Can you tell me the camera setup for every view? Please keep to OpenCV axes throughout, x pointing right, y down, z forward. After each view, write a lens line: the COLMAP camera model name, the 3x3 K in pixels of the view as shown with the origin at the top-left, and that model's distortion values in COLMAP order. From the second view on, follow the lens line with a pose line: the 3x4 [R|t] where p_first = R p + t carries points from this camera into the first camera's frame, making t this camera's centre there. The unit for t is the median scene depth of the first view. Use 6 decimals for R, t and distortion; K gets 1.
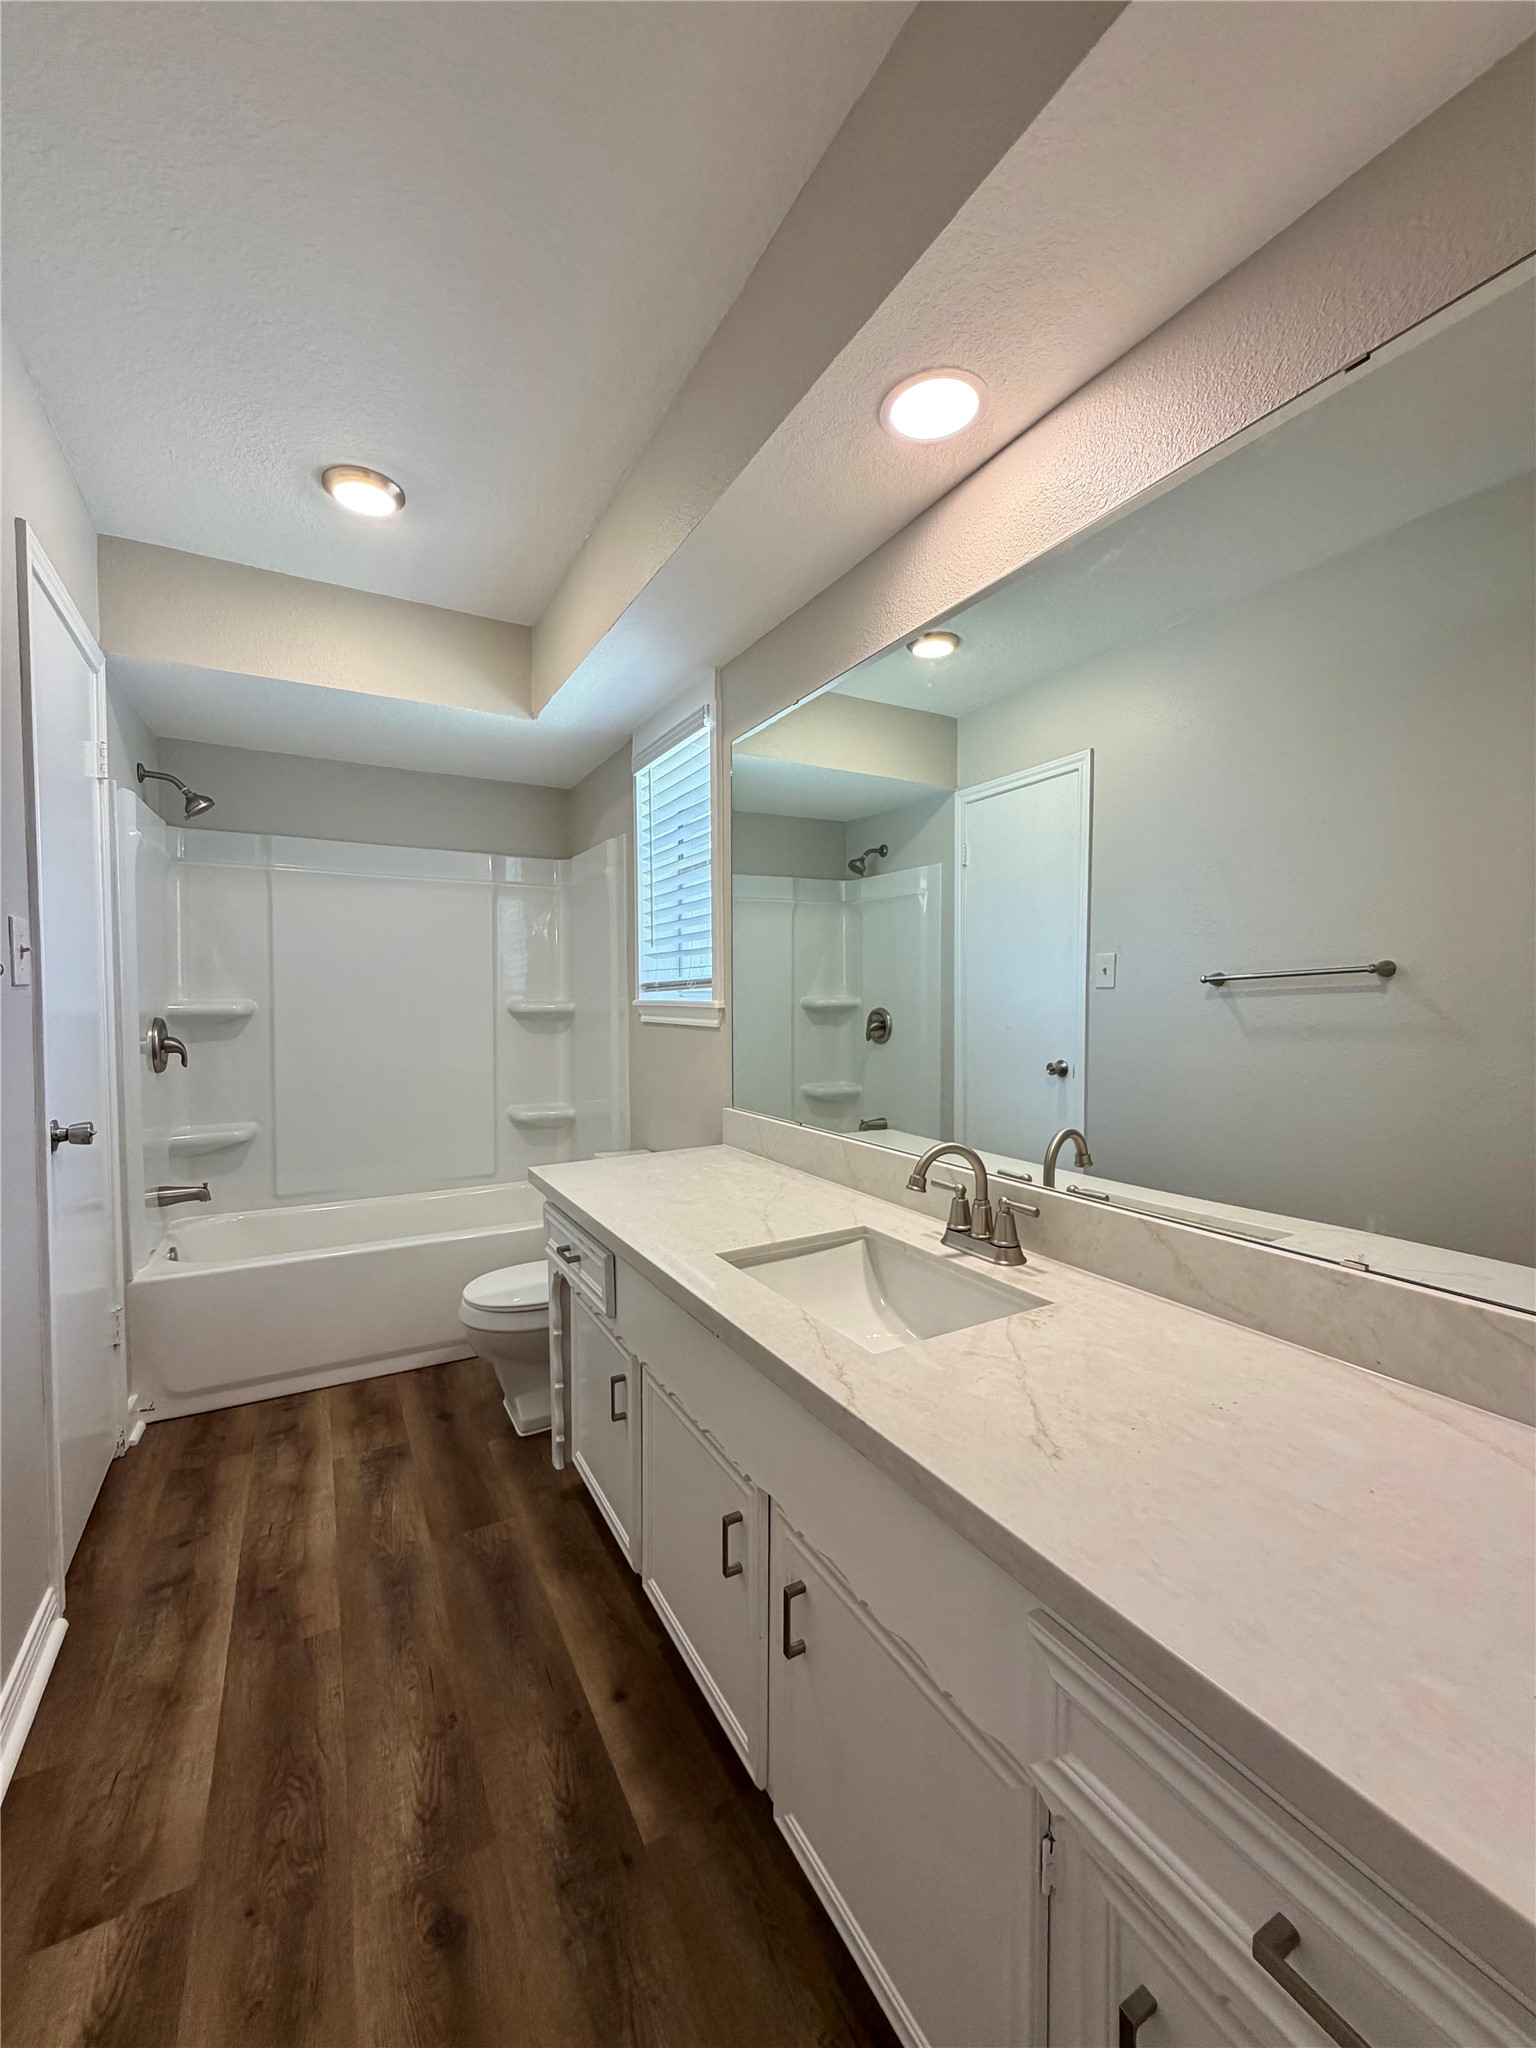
lens RADIAL K [[817.2, 0, 767.4], [0, 817.2, 1022.2], [0, 0, 1]] dist [-0.002414, 0.000887]
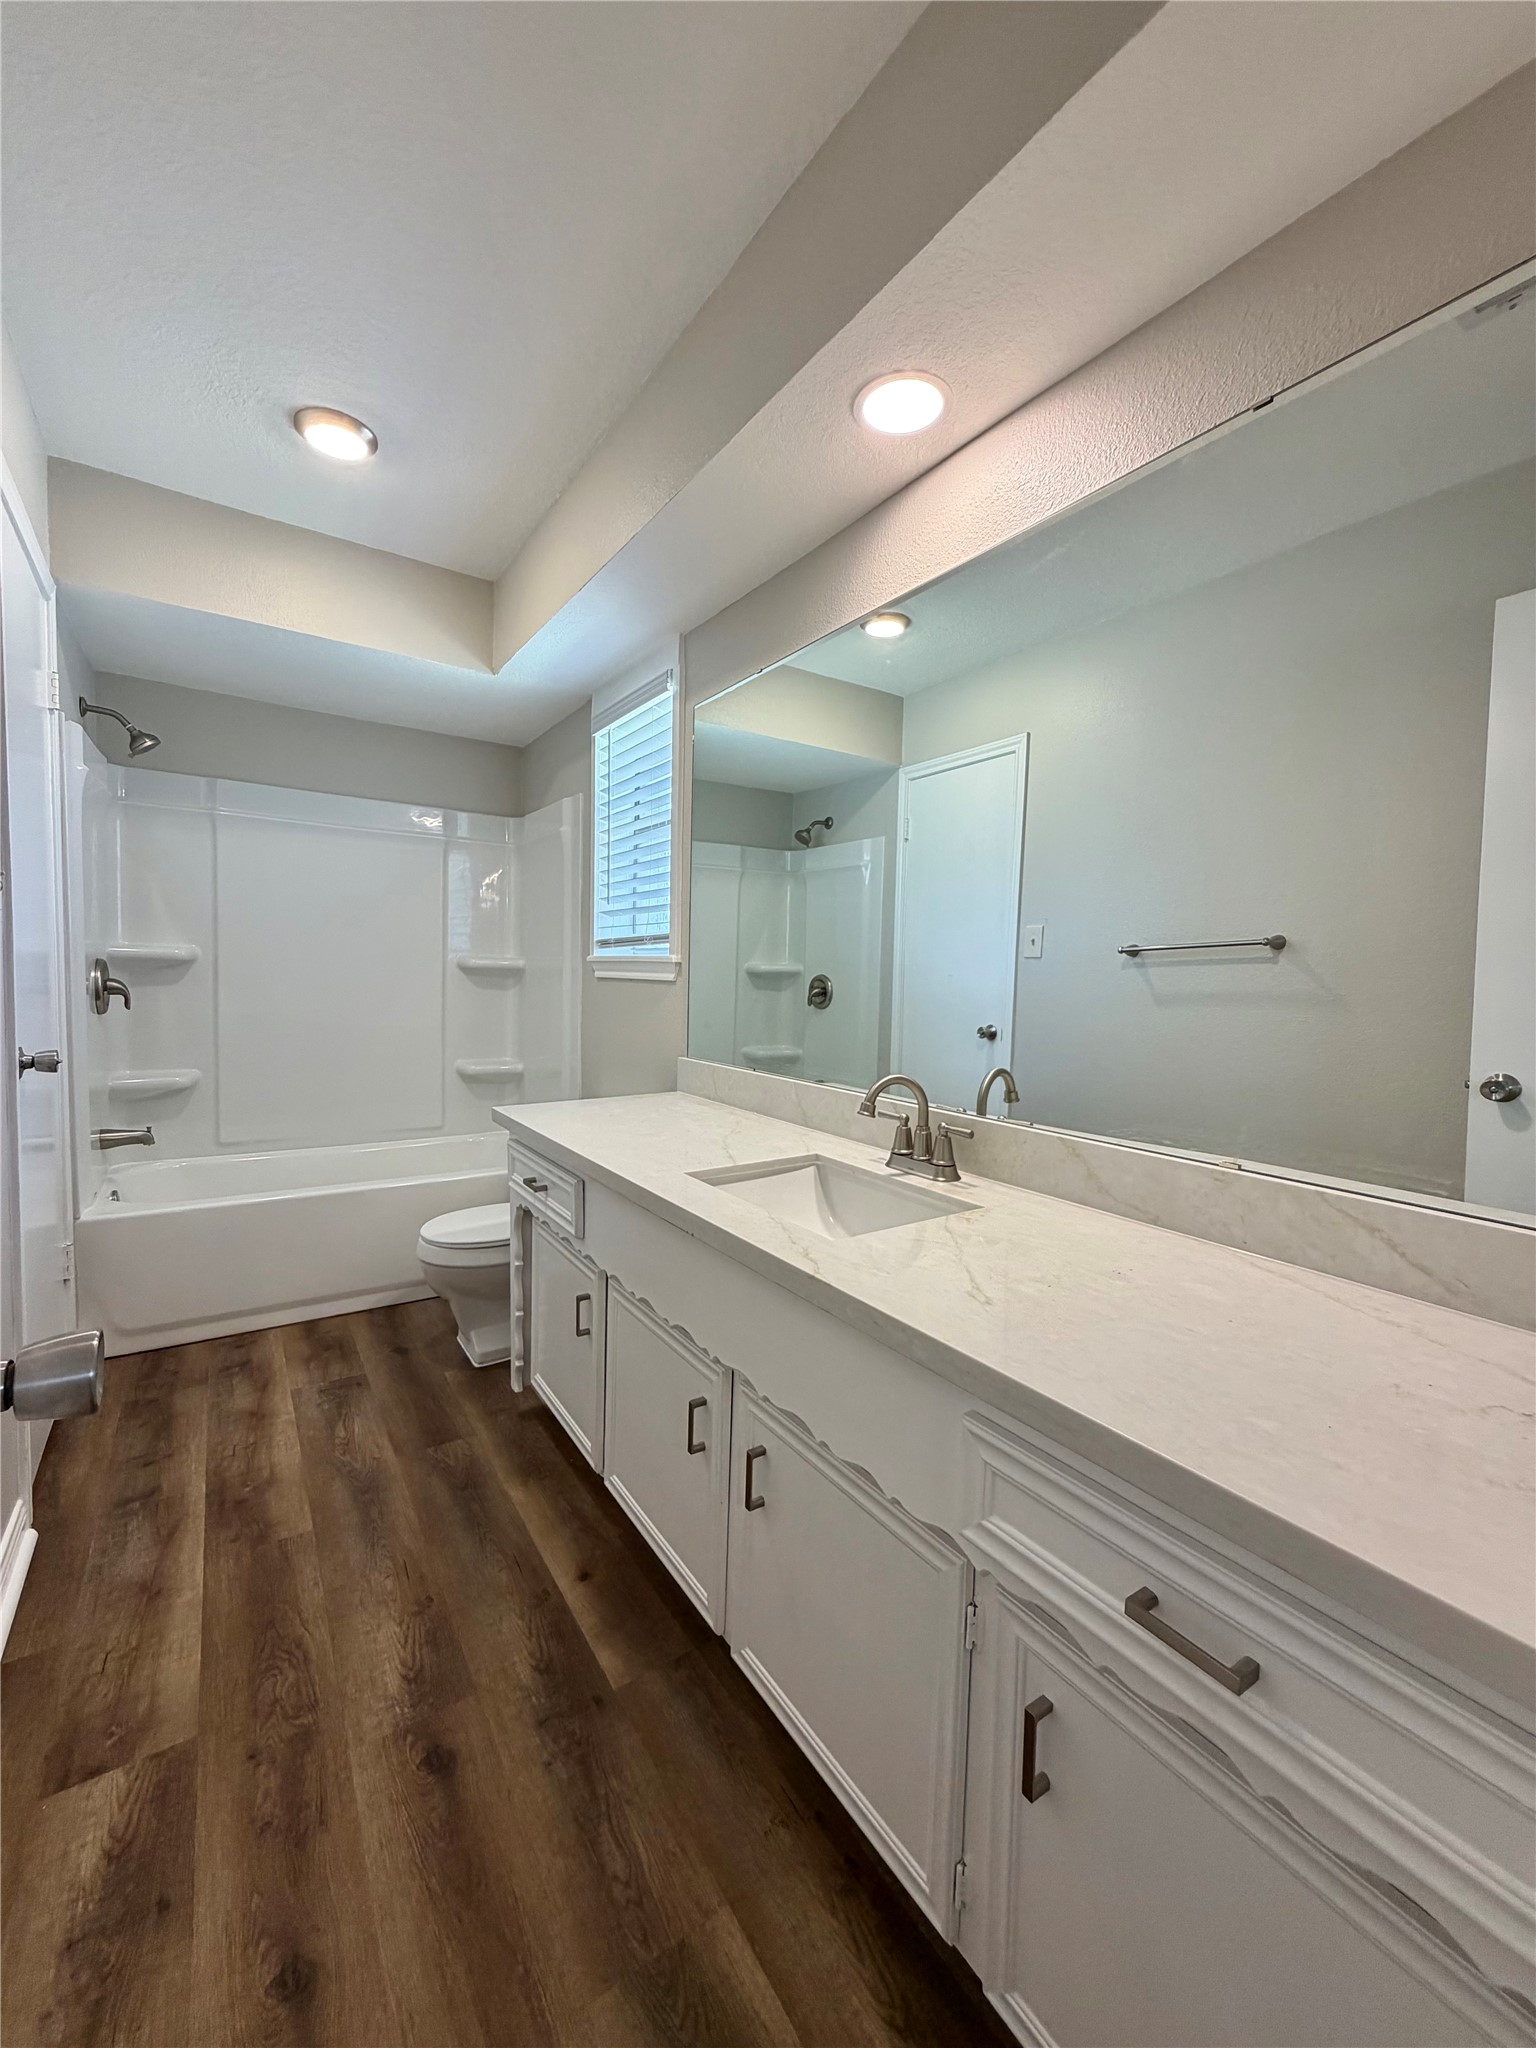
lens RADIAL K [[817.2, 0, 767.0], [0, 817.2, 1022.0], [0, 0, 1]] dist [-0.002414, 0.000887]
pose [[0.996364, 0.022754, 0.082108, -0.033774], [-0.025044, 0.999322, 0.026972, 0.034811], [-0.081438, -0.028930, 0.996258, -0.070650]]
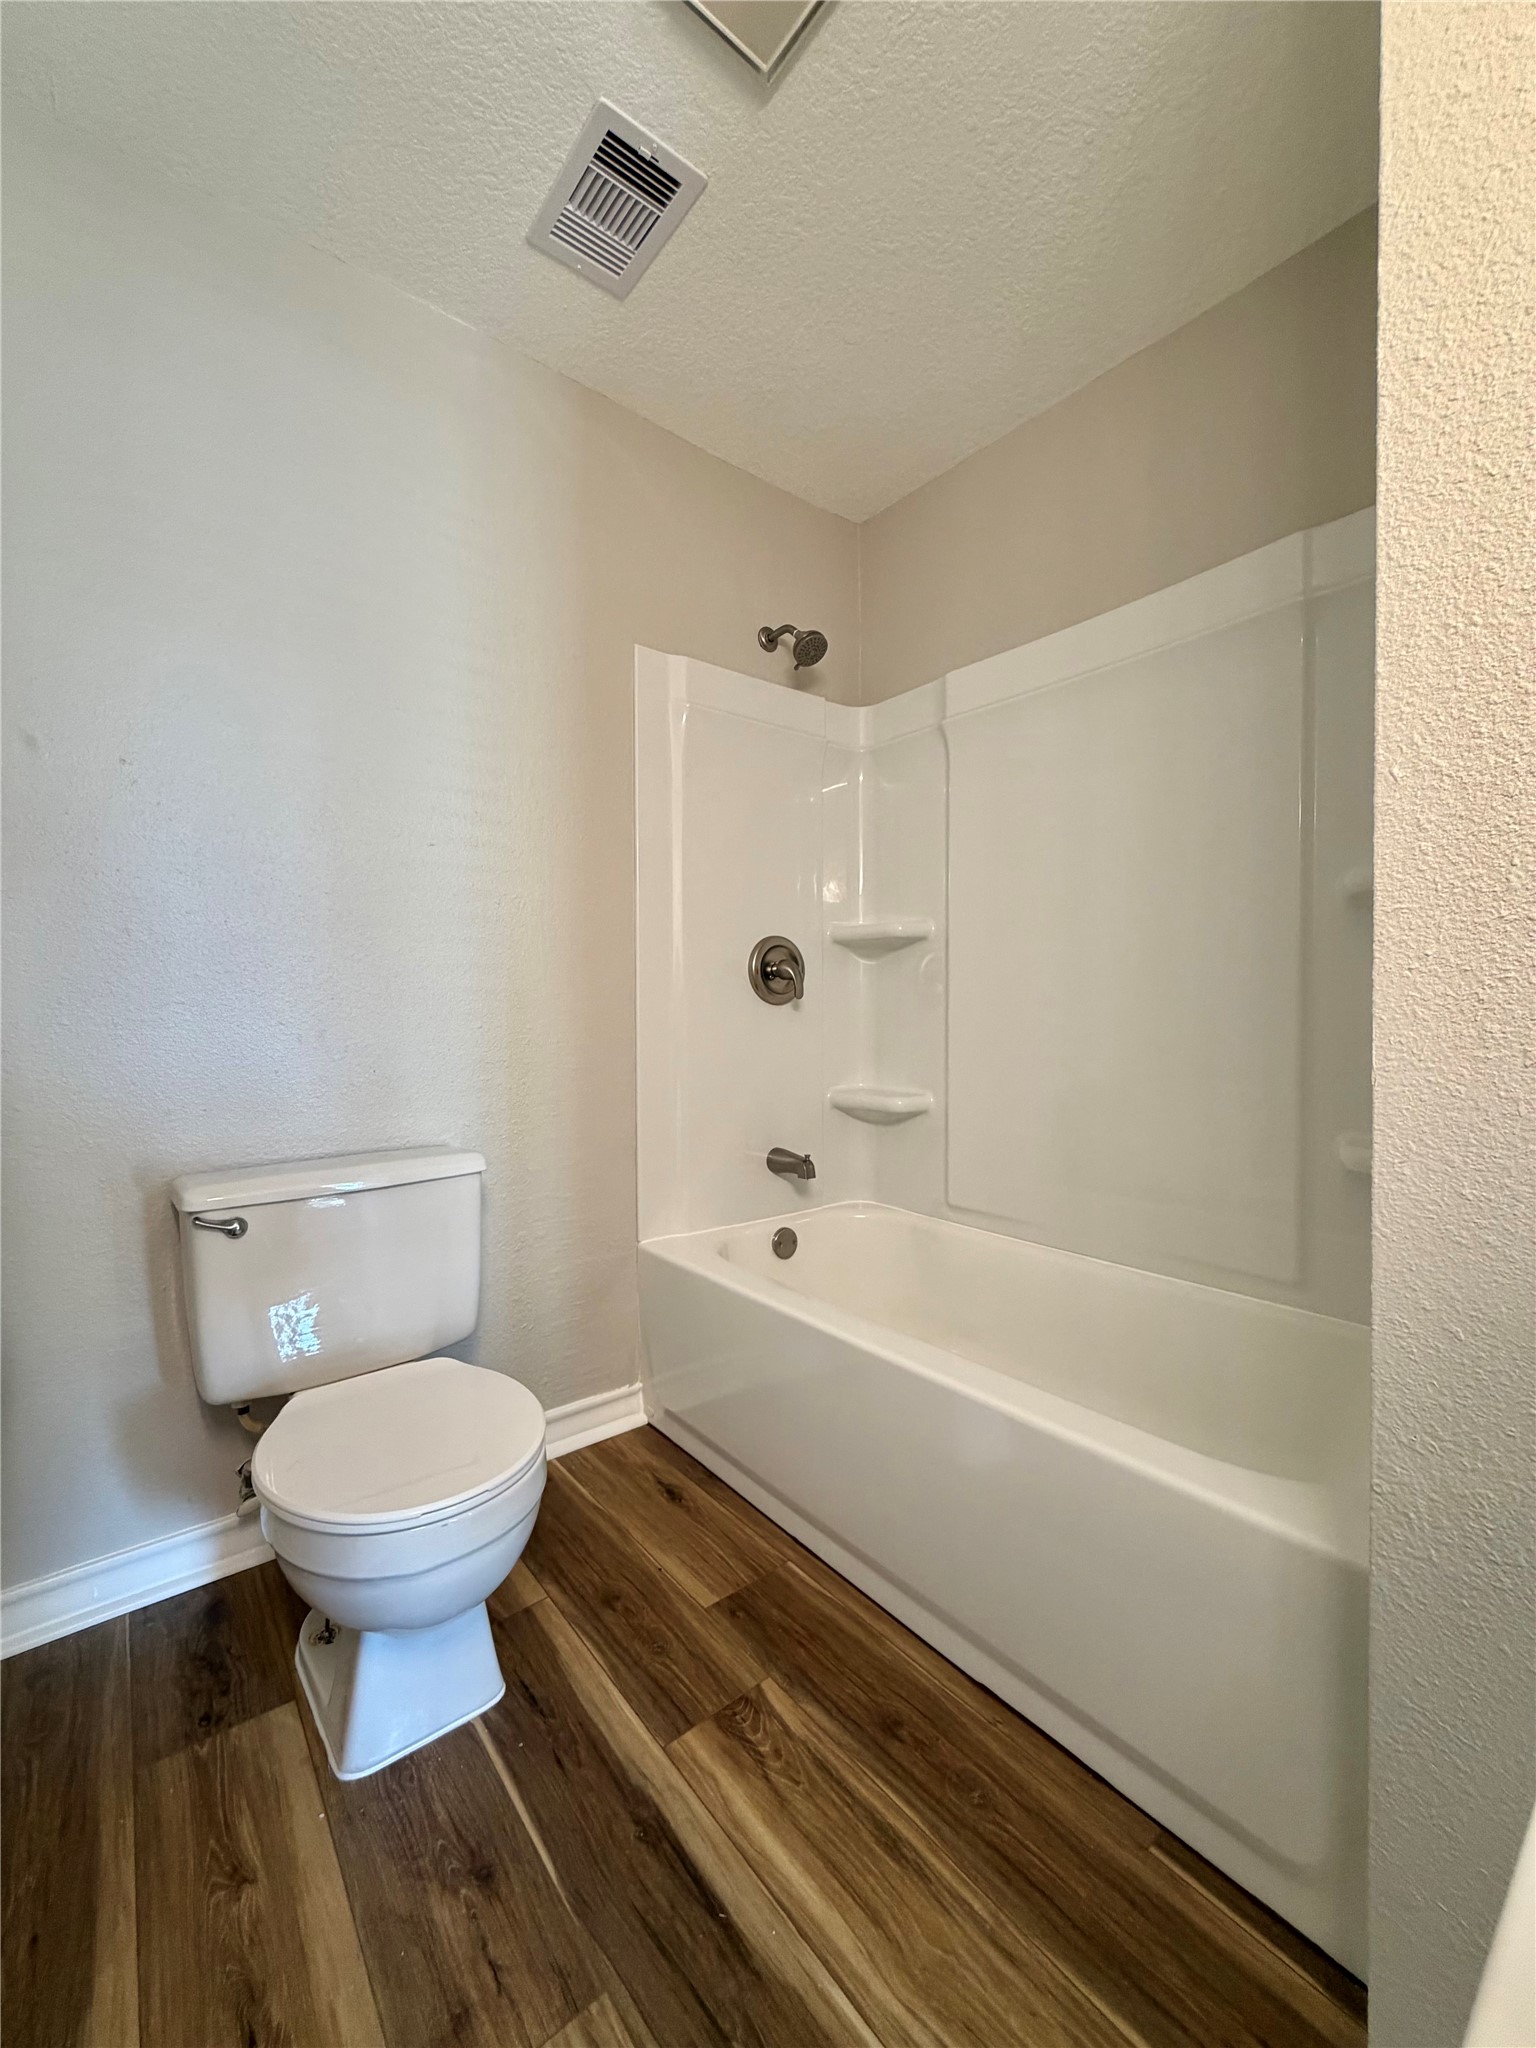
lens RADIAL K [[817.2, 0, 768.3], [0, 817.2, 1020.0], [0, 0, 1]] dist [-0.002414, 0.000887]
pose [[0.172479, 0.019484, -0.984821, 0.047680], [-0.028757, 0.999478, 0.014738, 0.091037], [0.984593, 0.025778, 0.172949, 1.207223]]
